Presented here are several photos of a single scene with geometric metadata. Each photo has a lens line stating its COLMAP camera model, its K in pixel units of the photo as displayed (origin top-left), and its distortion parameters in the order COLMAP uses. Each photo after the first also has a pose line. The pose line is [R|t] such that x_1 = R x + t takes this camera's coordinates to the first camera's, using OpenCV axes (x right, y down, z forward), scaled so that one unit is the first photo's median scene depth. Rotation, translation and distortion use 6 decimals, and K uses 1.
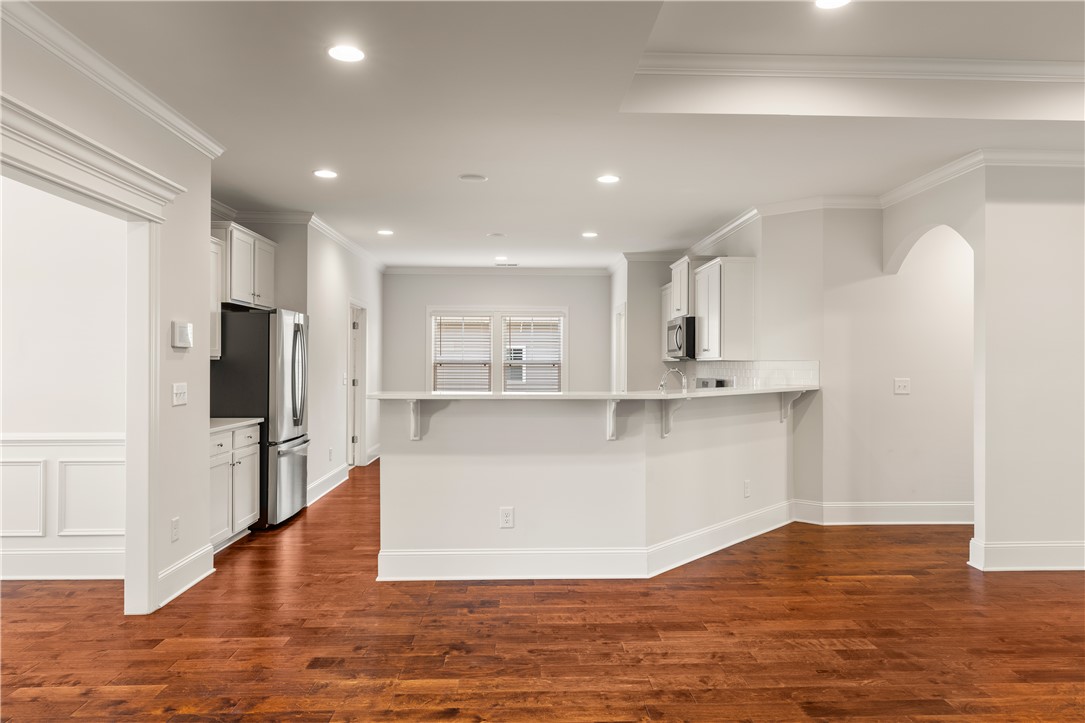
lens RADIAL K [[711.4, 0, 534.8], [0, 711.4, 356.4], [0, 0, 1]] dist [0.005294, -0.004934]
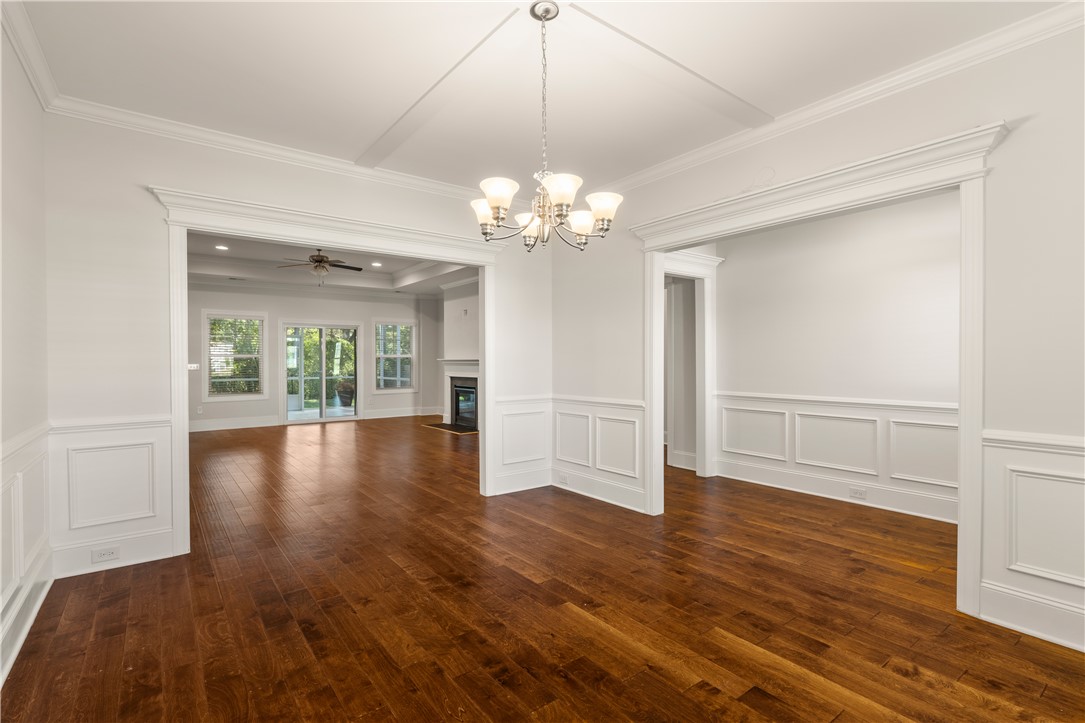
lens RADIAL K [[503.9, 0, 539.7], [0, 503.9, 361.3], [0, 0, 1]] dist [0.004599, -0.000338]
pose [[-0.559482, -0.000055, 0.828842, -1.361469], [-0.007480, 0.999960, -0.004983, 0.030616], [-0.828809, -0.008987, -0.559460, 0.829733]]
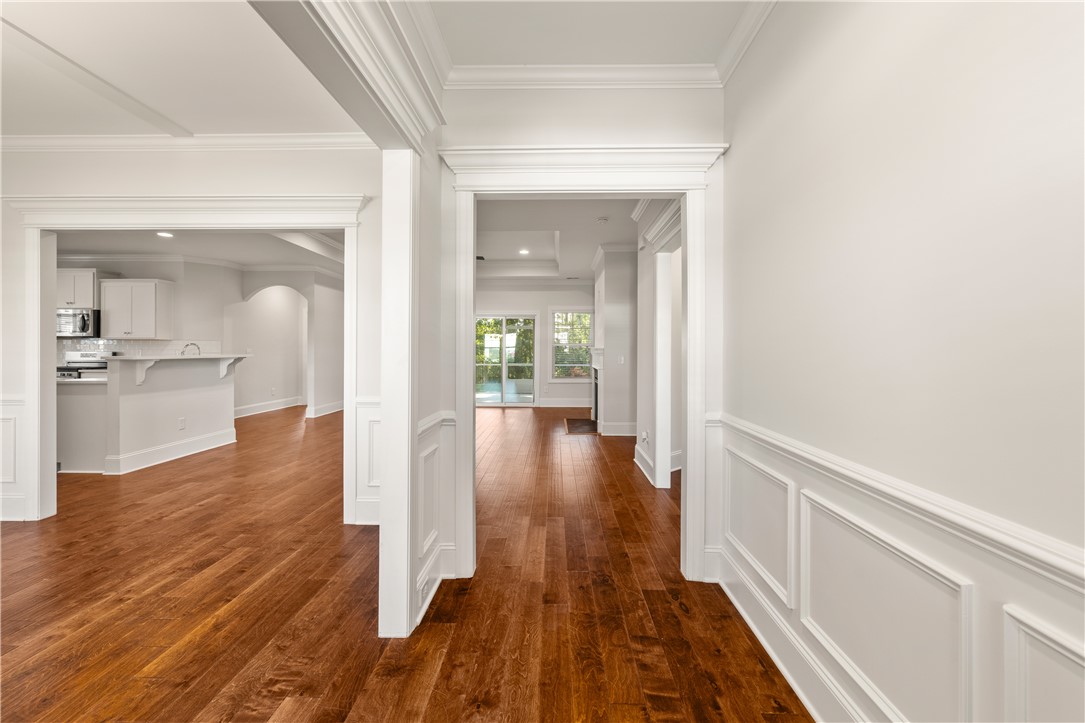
lens RADIAL K [[473.3, 0, 540.7], [0, 473.3, 346.8], [0, 0, 1]] dist [0.005898, 0.000653]
pose [[0.071254, 0.004867, 0.997446, -1.182929], [-0.015318, 0.999876, -0.003785, 0.019455], [-0.997341, -0.015009, 0.071319, -0.006430]]
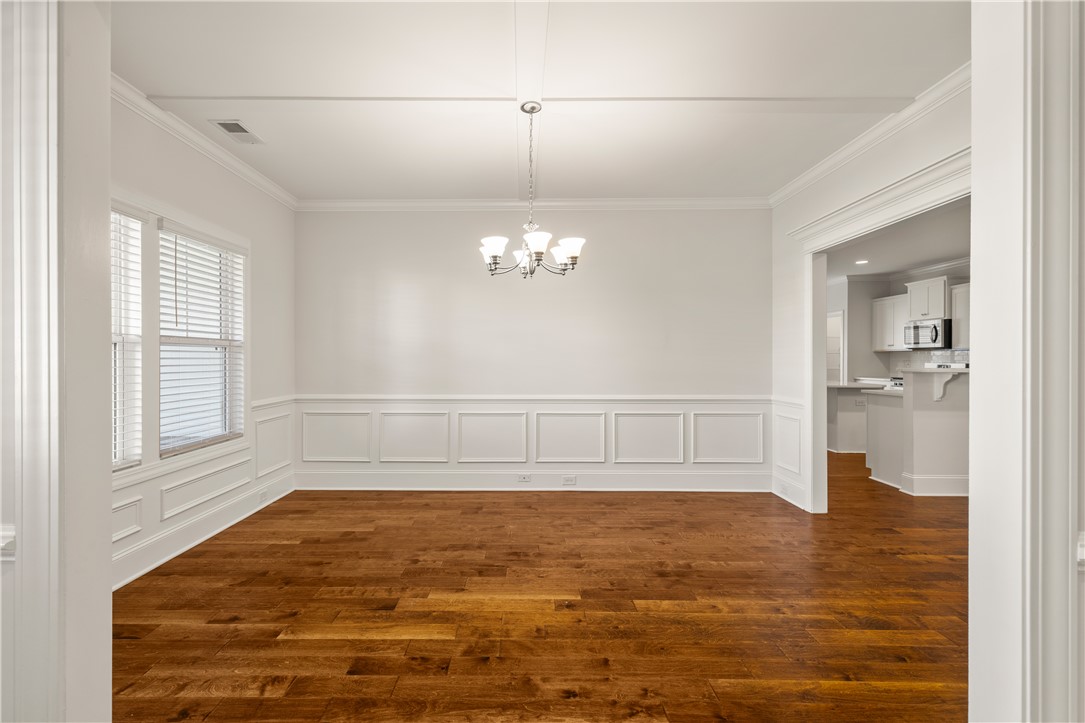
lens RADIAL K [[501.0, 0, 524.5], [0, 501.0, 359.4], [0, 0, 1]] dist [0.000426, 0.000758]
pose [[0.998545, 0.000476, -0.053930, -0.947452], [0.000281, 0.999902, 0.014021, 0.017327], [0.053931, -0.014016, 0.998446, -0.077109]]
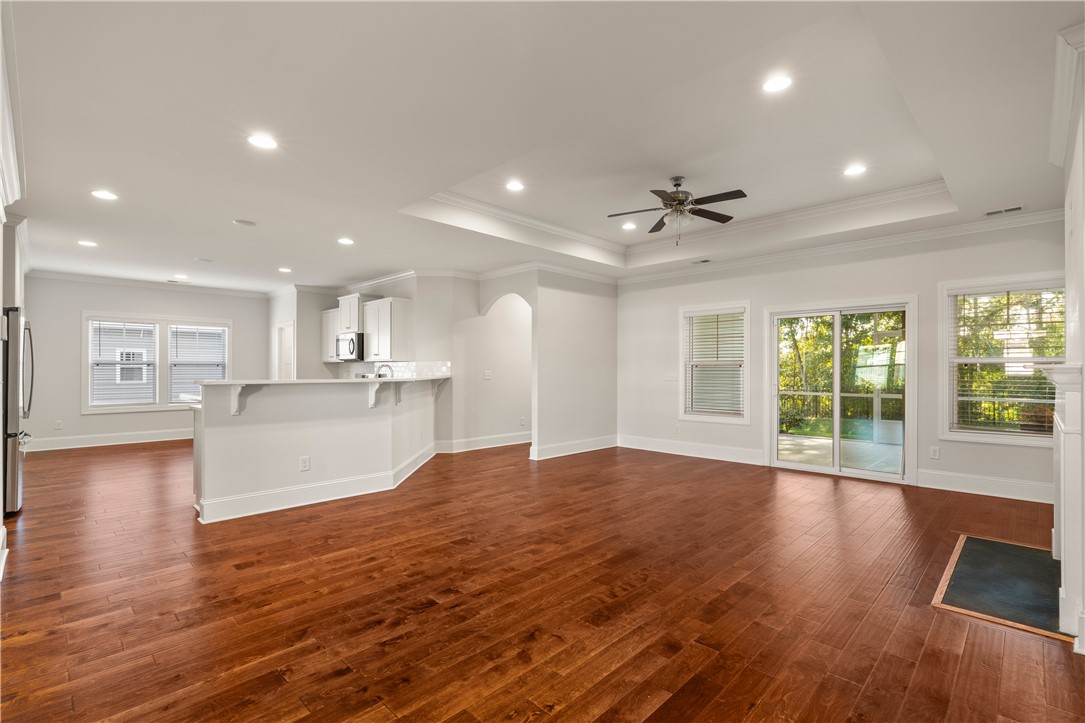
lens RADIAL K [[503.9, 0, 540.8], [0, 503.9, 360.7], [0, 0, 1]] dist [0.004599, -0.000338]
pose [[0.729513, 0.010334, 0.683888, -0.399984], [-0.006143, 0.999945, -0.008557, 0.018518], [-0.683939, 0.002042, 0.729536, -0.100943]]
